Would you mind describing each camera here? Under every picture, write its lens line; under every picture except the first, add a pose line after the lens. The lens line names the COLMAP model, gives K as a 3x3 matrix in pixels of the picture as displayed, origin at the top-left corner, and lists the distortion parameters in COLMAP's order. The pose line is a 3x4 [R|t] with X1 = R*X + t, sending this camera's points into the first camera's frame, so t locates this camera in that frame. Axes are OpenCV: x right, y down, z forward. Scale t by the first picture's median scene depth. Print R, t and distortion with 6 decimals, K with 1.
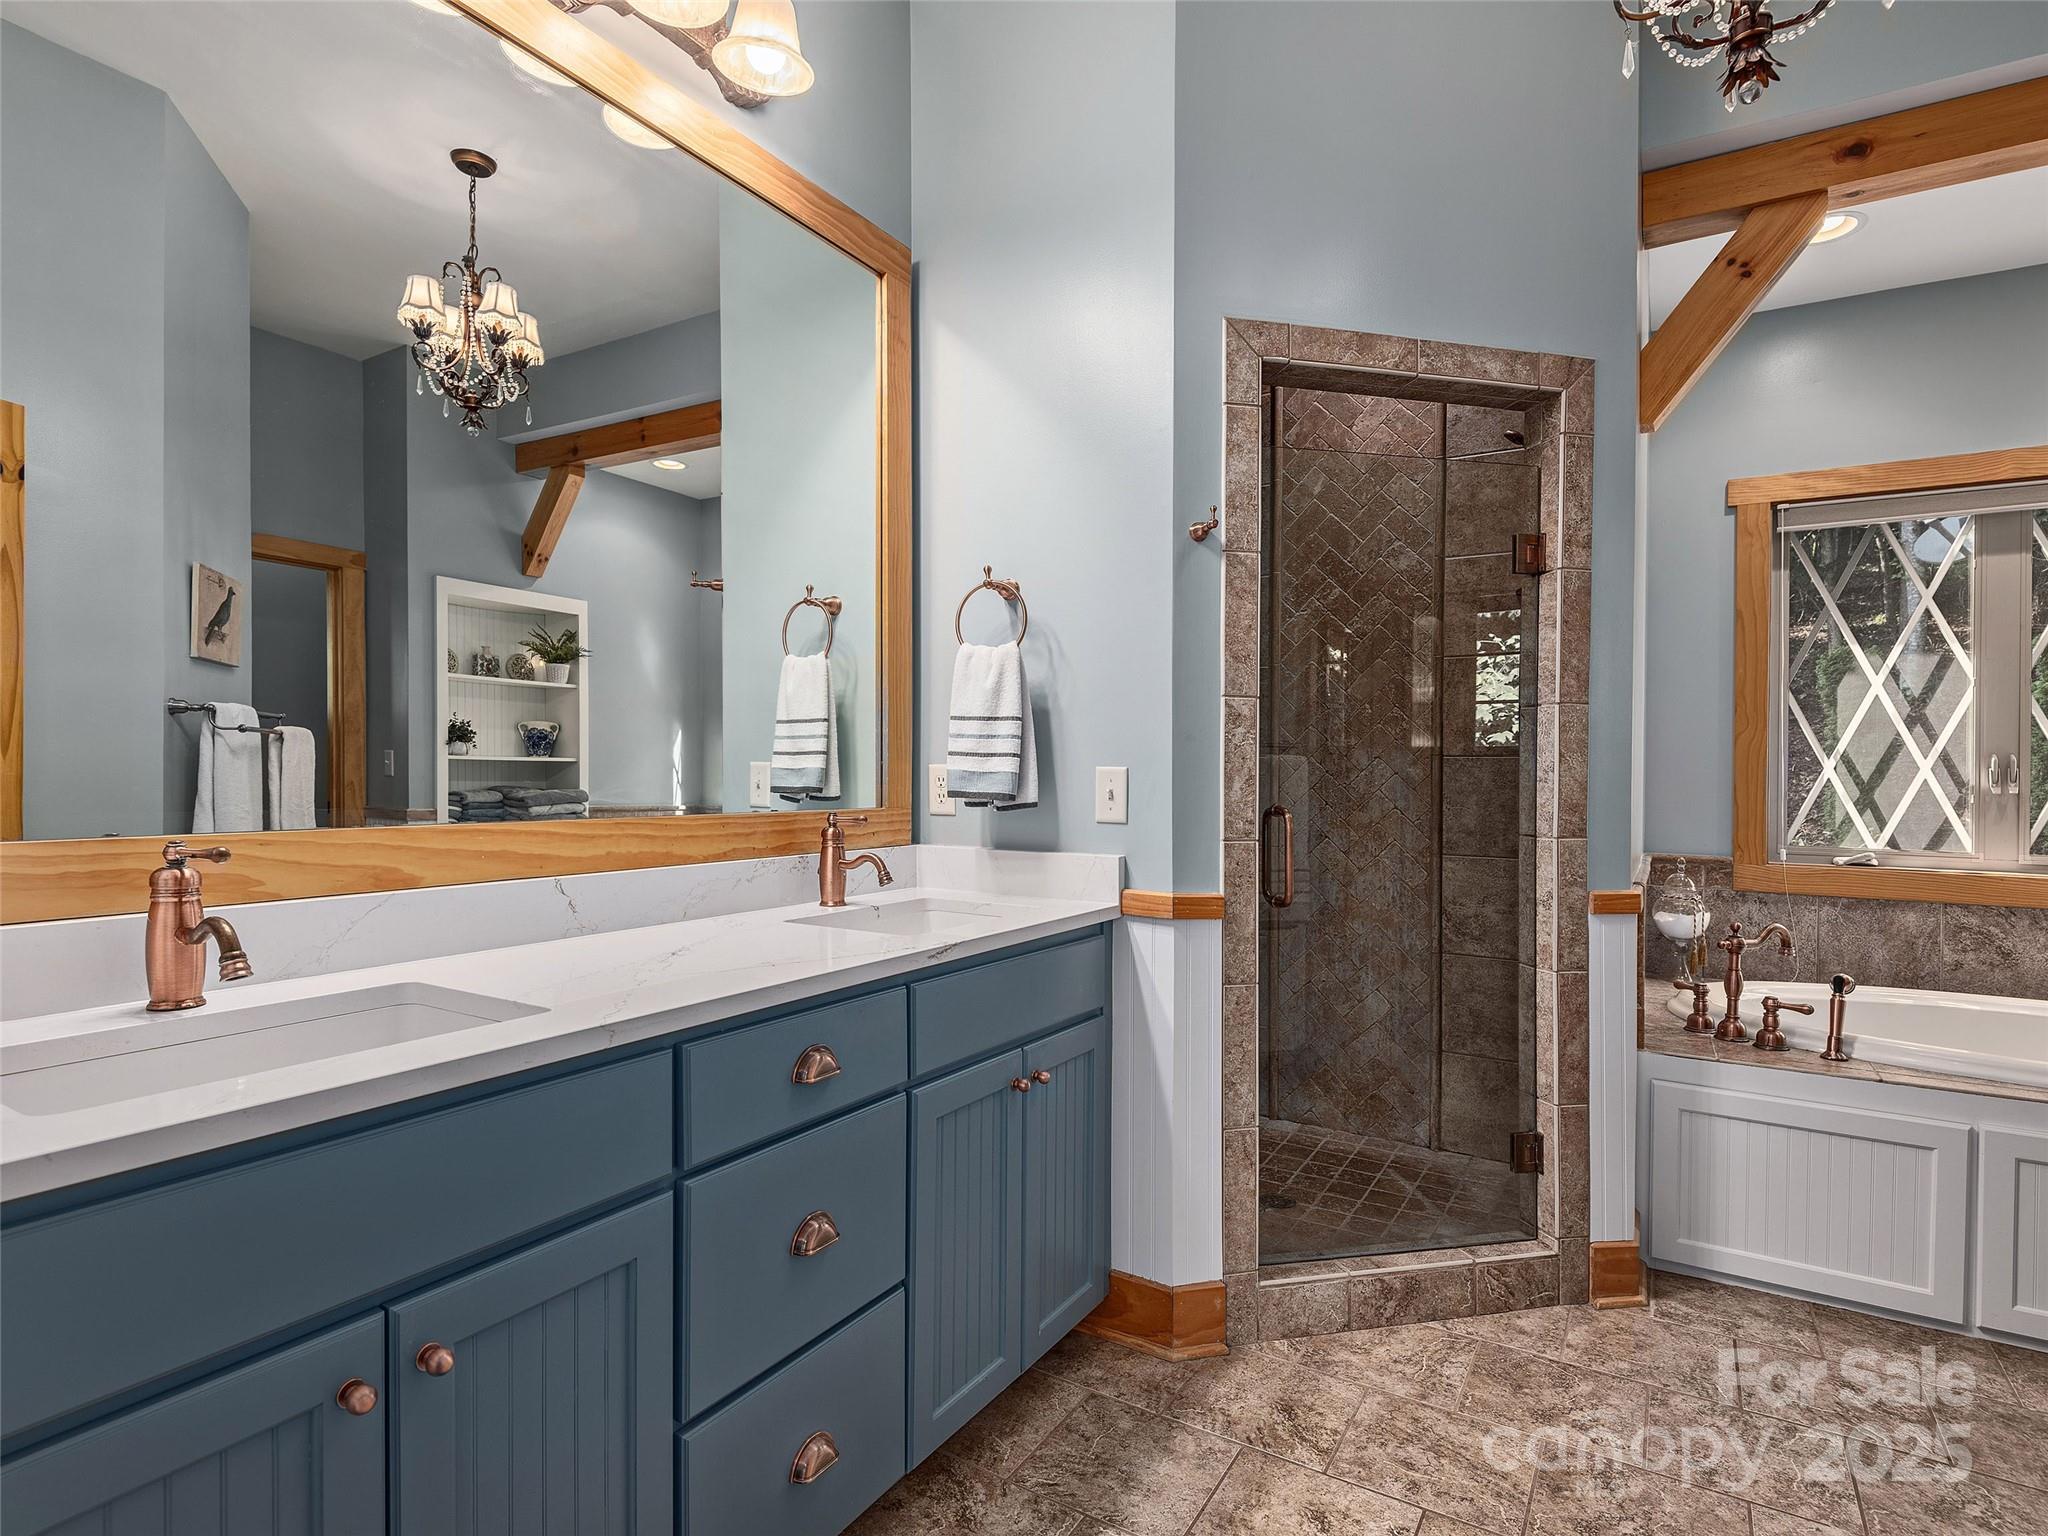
lens RADIAL K [[1062.7, 0, 1028.2], [0, 1062.7, 774.2], [0, 0, 1]] dist [0.035618, -0.028233]
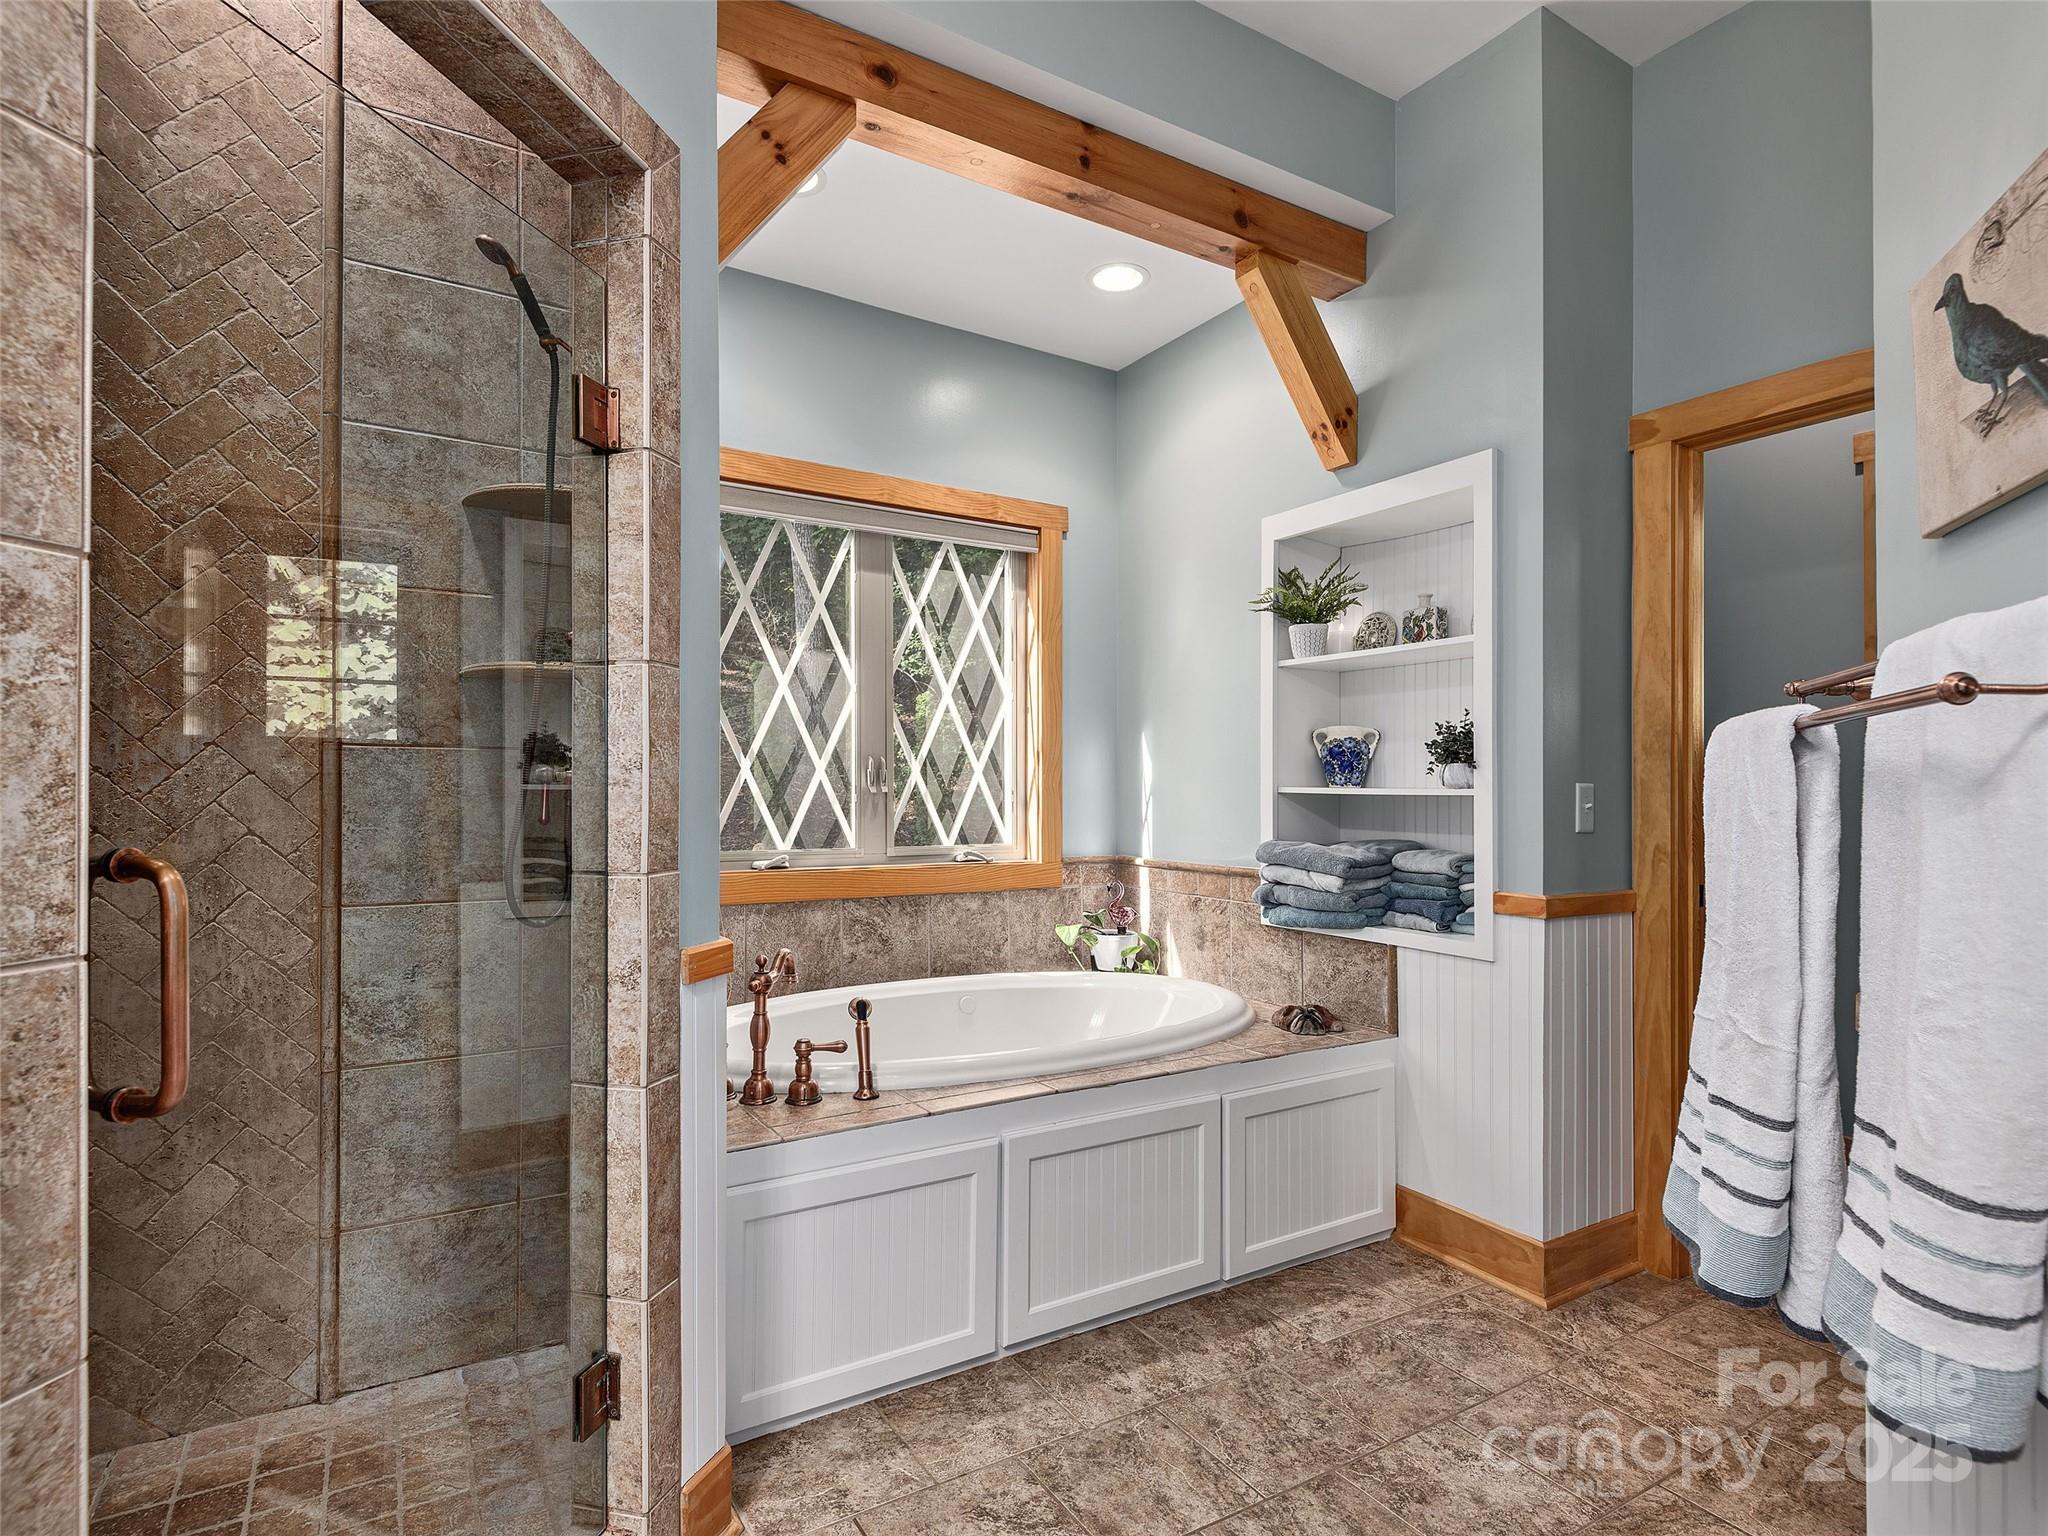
lens RADIAL K [[1062.7, 0, 1028.2], [0, 1062.7, 774.2], [0, 0, 1]] dist [0.035618, -0.028233]
pose [[0.466840, 0.000453, 0.884342, 0.037548], [0.000972, 0.999999, -0.001026, 0.001356], [-0.884341, 0.001339, 0.466839, 0.451959]]
